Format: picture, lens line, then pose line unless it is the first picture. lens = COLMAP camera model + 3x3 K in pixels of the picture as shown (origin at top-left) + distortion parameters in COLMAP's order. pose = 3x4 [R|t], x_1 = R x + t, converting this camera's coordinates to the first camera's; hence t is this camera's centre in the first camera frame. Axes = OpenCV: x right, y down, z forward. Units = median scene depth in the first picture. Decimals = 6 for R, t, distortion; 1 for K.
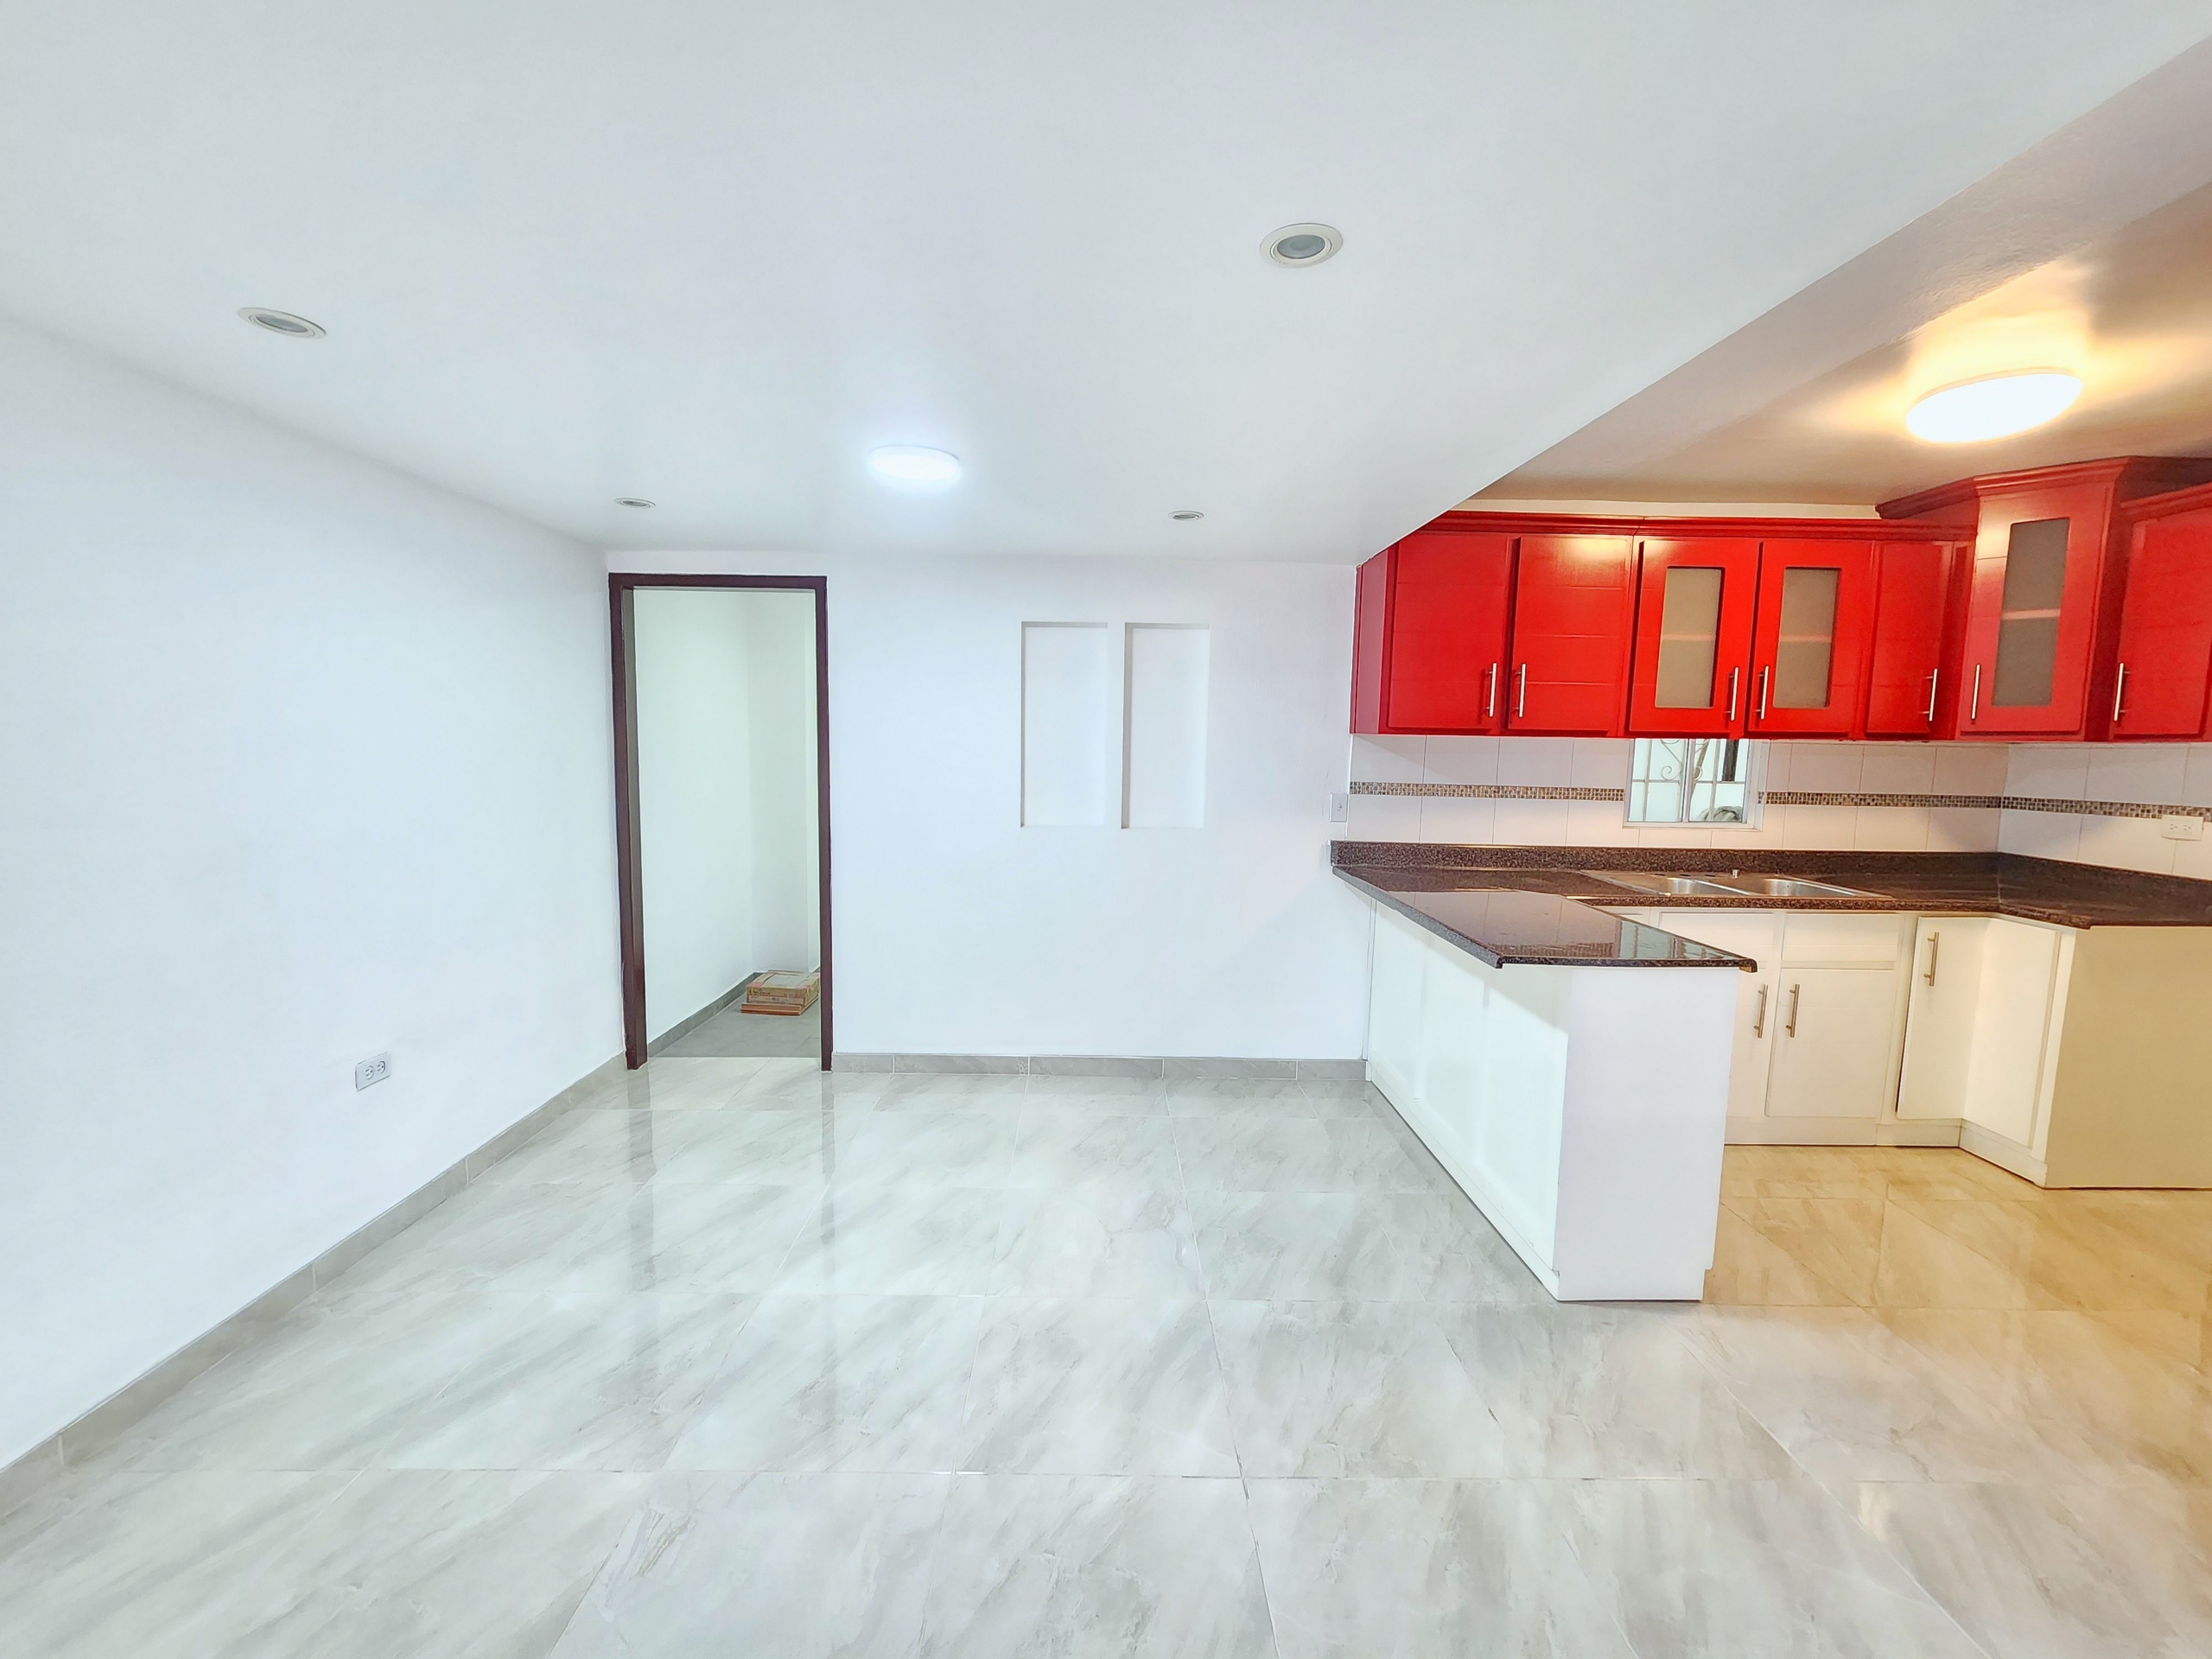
lens RADIAL K [[908.5, 0, 1106.2], [0, 908.5, 836.6], [0, 0, 1]] dist [0.001391, 0.000455]
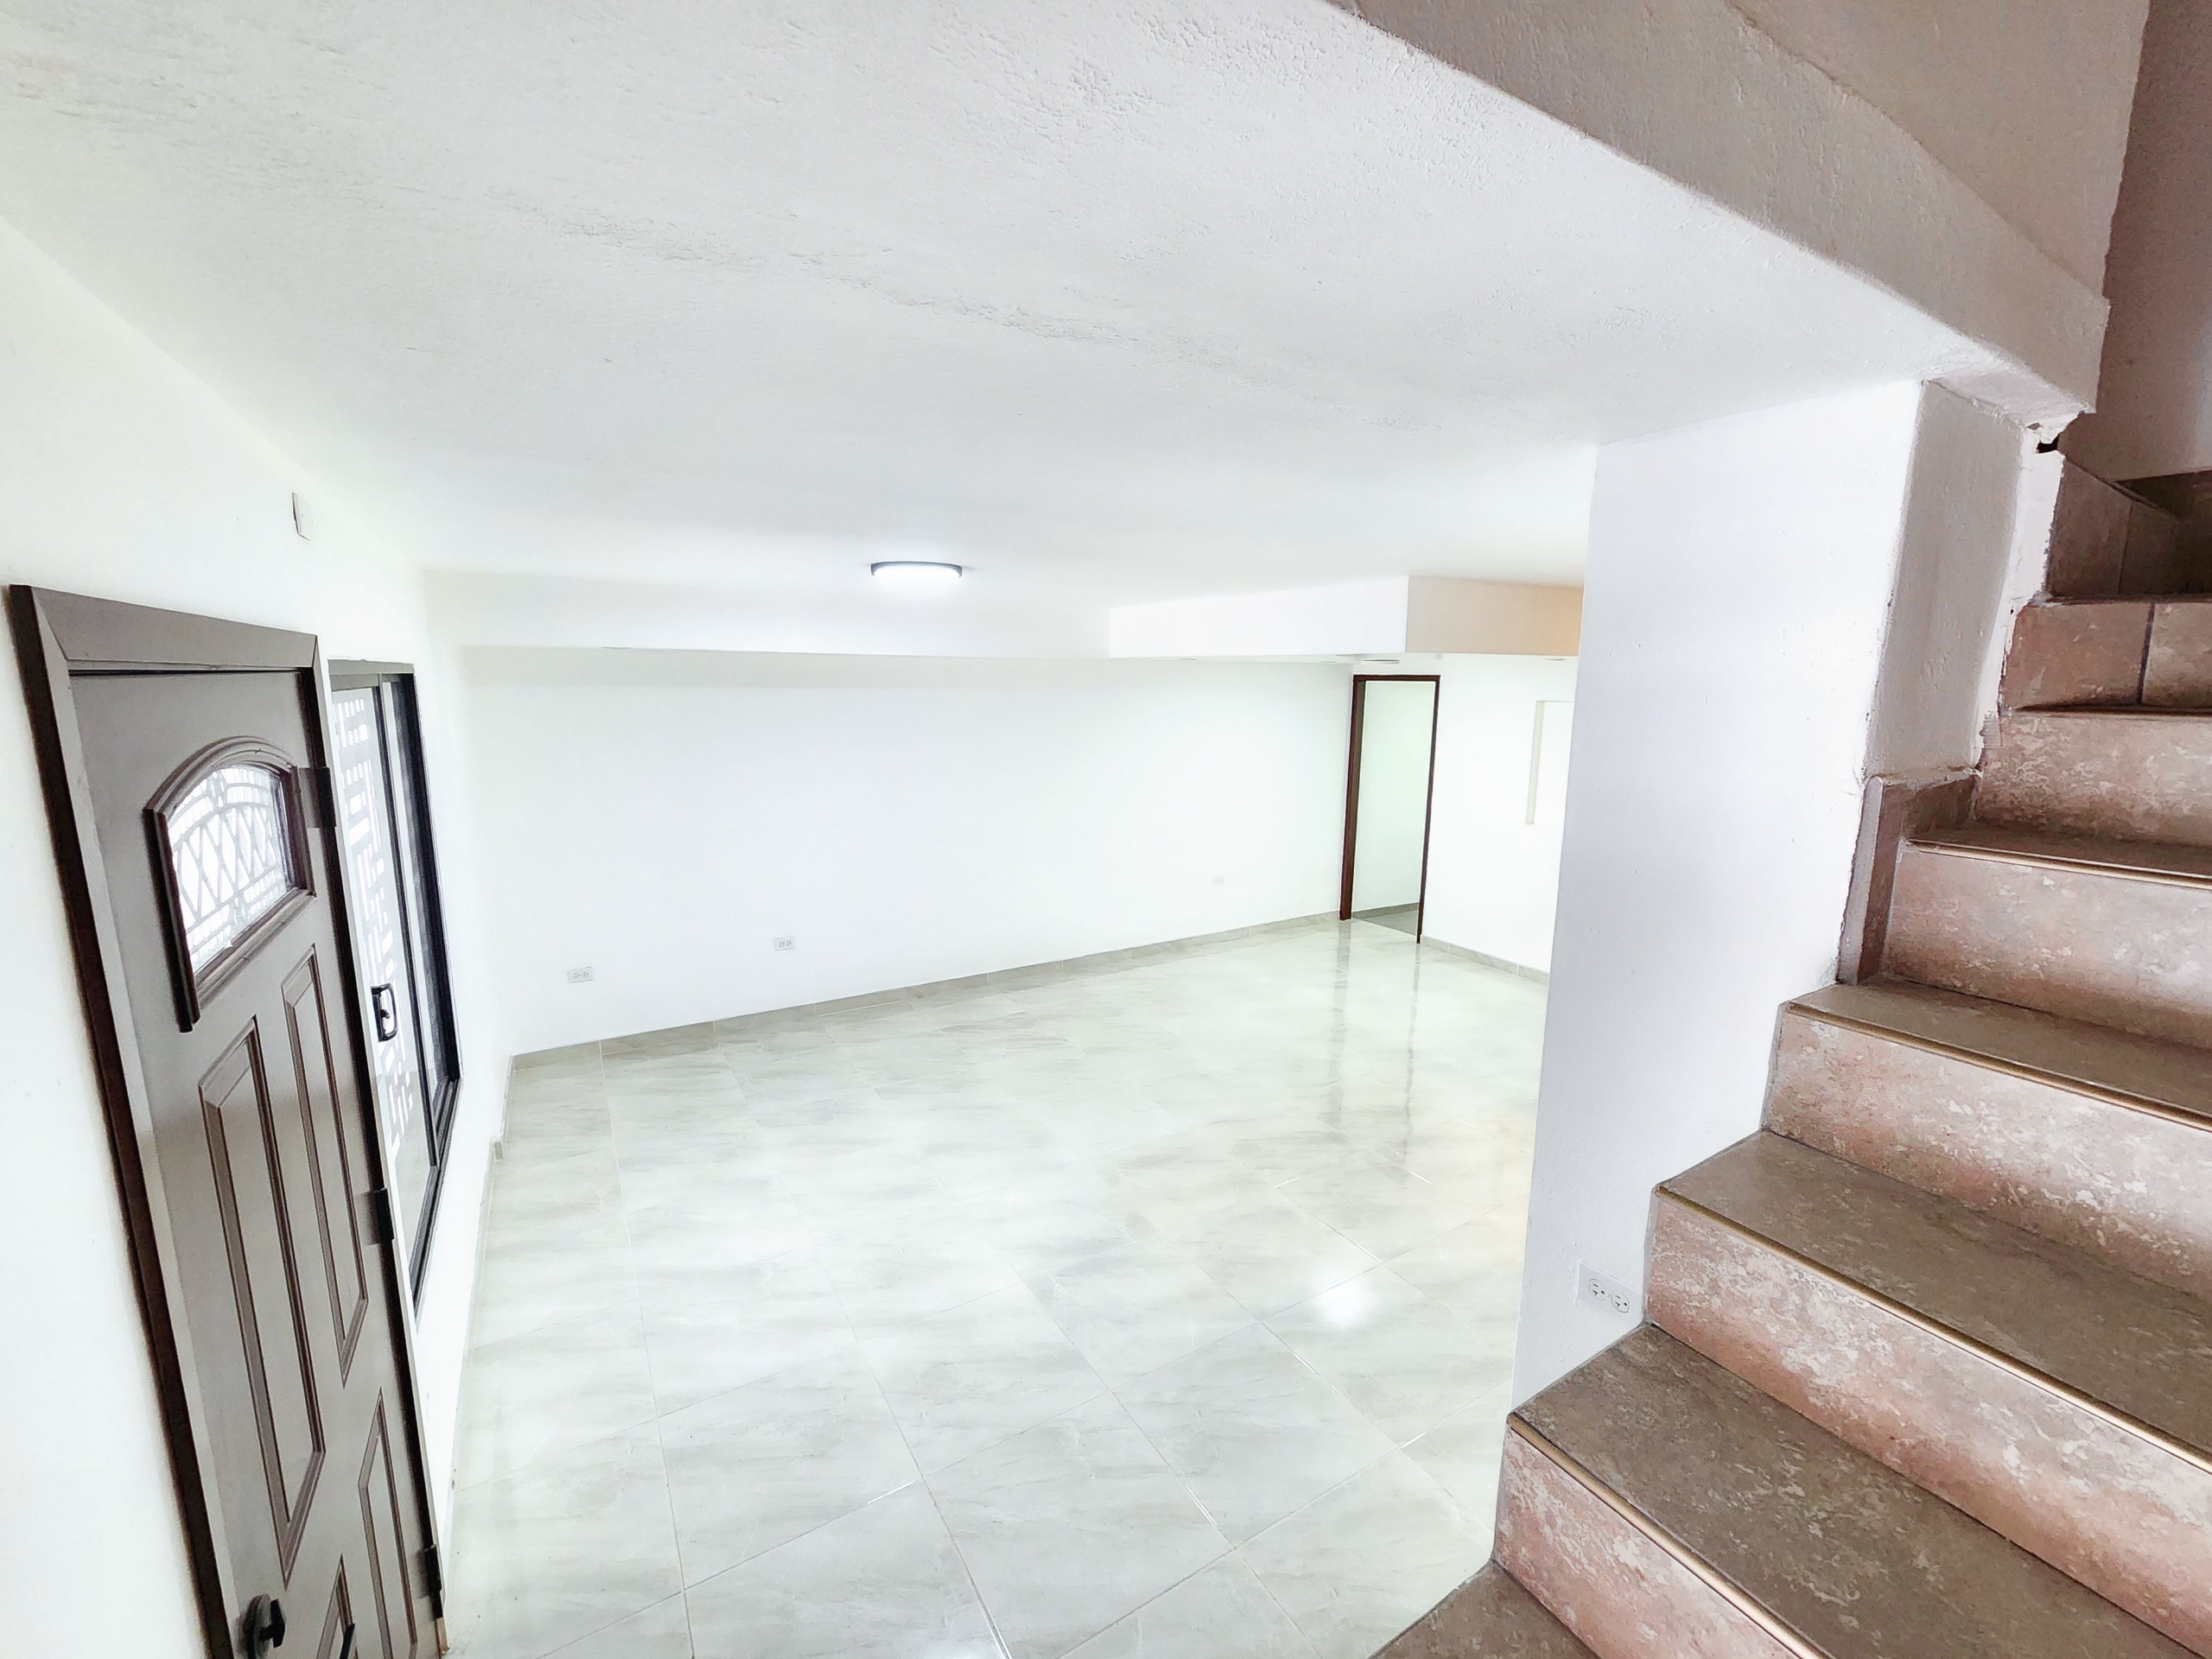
lens RADIAL K [[901.1, 0, 1096.7], [0, 901.1, 828.1], [0, 0, 1]] dist [0.014028, 0.000008]
pose [[0.503477, 0.127157, -0.854601, 0.991955], [-0.089671, 0.991460, 0.094691, -0.095863], [0.859343, 0.028958, 0.510579, -0.544850]]
